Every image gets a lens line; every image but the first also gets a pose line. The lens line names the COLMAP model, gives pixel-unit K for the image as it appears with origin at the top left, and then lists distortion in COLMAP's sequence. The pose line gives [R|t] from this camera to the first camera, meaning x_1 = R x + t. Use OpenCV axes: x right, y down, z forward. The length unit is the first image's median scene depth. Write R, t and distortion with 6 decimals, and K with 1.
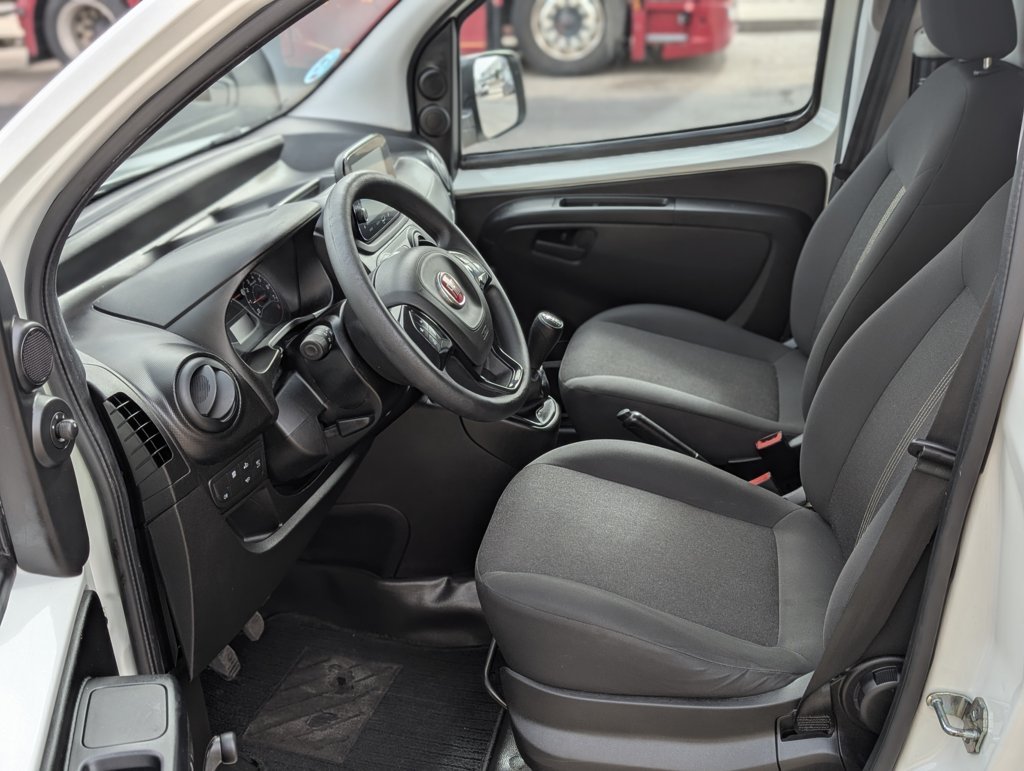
lens RADIAL K [[1089.5, 0, 507.7], [0, 1089.5, 380.1], [0, 0, 1]] dist [0.124233, -0.342869]
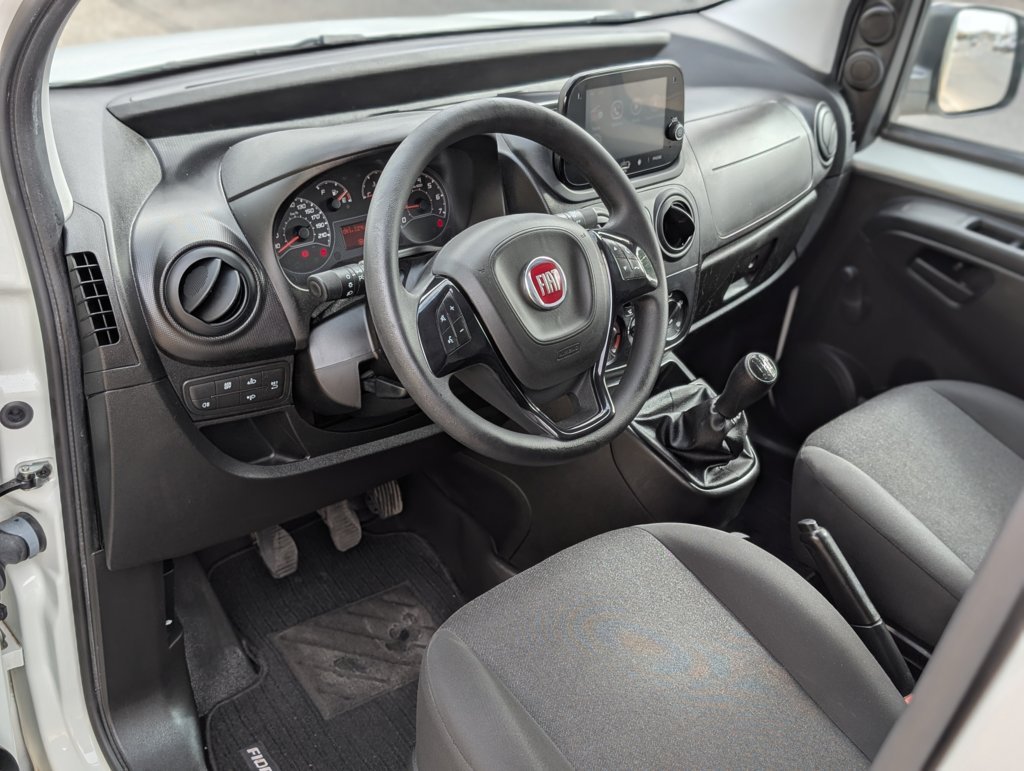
lens RADIAL K [[1114.2, 0, 508.3], [0, 1114.2, 365.3], [0, 0, 1]] dist [0.113538, -0.389842]
pose [[0.800518, 0.414530, -0.432822, 0.222851], [-0.373784, 0.909865, 0.180088, -0.124894], [0.468461, 0.017618, 0.883308, 0.228161]]
